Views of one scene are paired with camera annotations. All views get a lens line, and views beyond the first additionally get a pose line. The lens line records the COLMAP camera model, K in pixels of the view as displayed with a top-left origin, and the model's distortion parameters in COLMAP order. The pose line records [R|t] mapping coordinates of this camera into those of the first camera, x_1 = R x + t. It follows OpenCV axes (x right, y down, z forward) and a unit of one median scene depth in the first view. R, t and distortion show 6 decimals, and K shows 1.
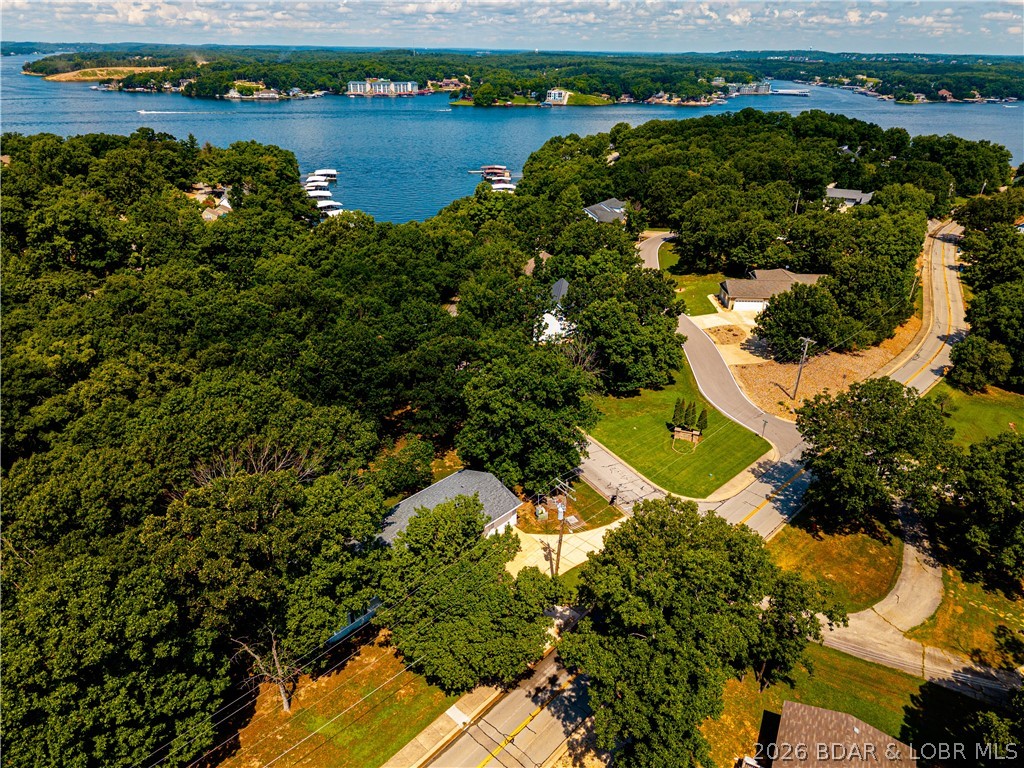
lens RADIAL K [[691.9, 0, 512.0], [0, 691.9, 384.0], [0, 0, 1]] dist [0.060148, -0.043561]
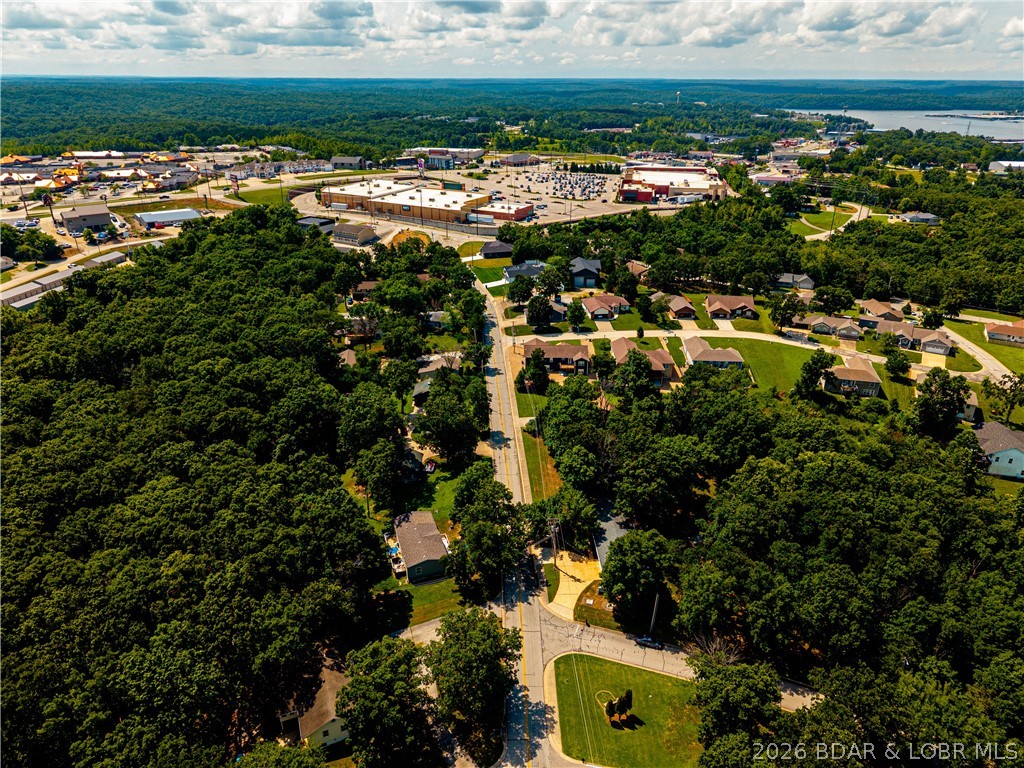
lens RADIAL K [[691.9, 0, 512.0], [0, 691.9, 384.0], [0, 0, 1]] dist [0.060148, -0.043561]
pose [[-0.696087, 0.282701, -0.659957, 1.148014], [-0.324679, 0.695900, 0.640552, -1.165270], [0.640349, 0.660154, -0.392620, 1.131772]]
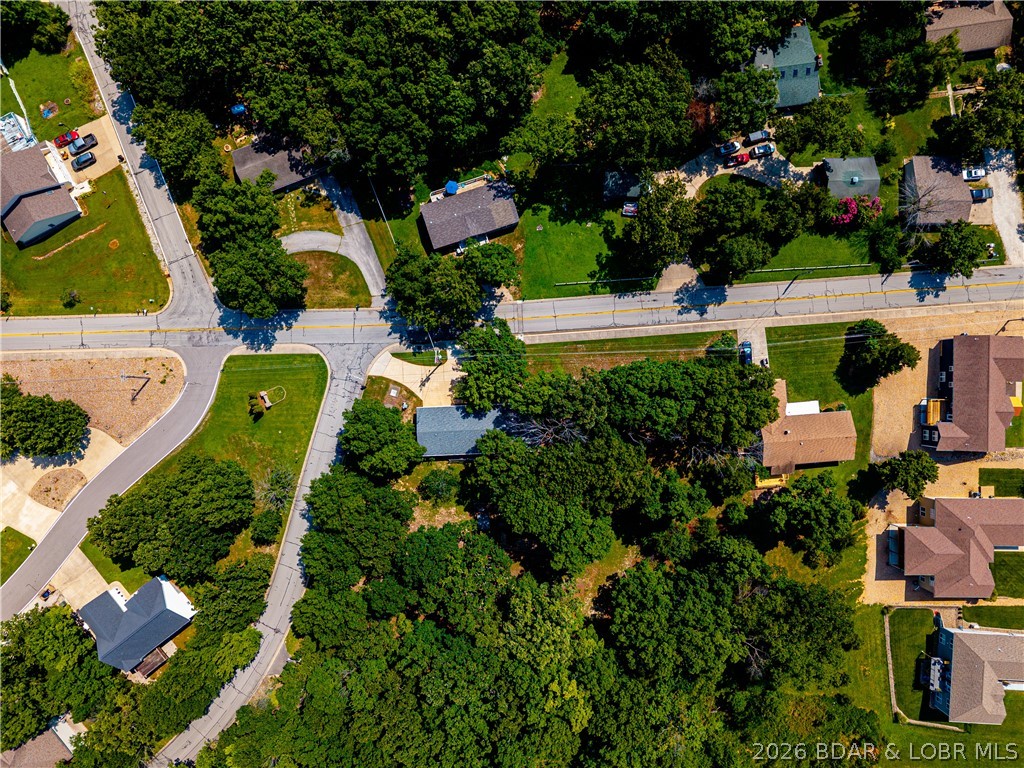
lens RADIAL K [[691.9, 0, 512.0], [0, 691.9, 384.0], [0, 0, 1]] dist [0.060148, -0.043561]
pose [[-0.716164, -0.697718, -0.017271, -0.078935], [0.283054, -0.312980, 0.906600, -1.239974], [-0.637957, 0.644386, 0.421637, 0.043193]]
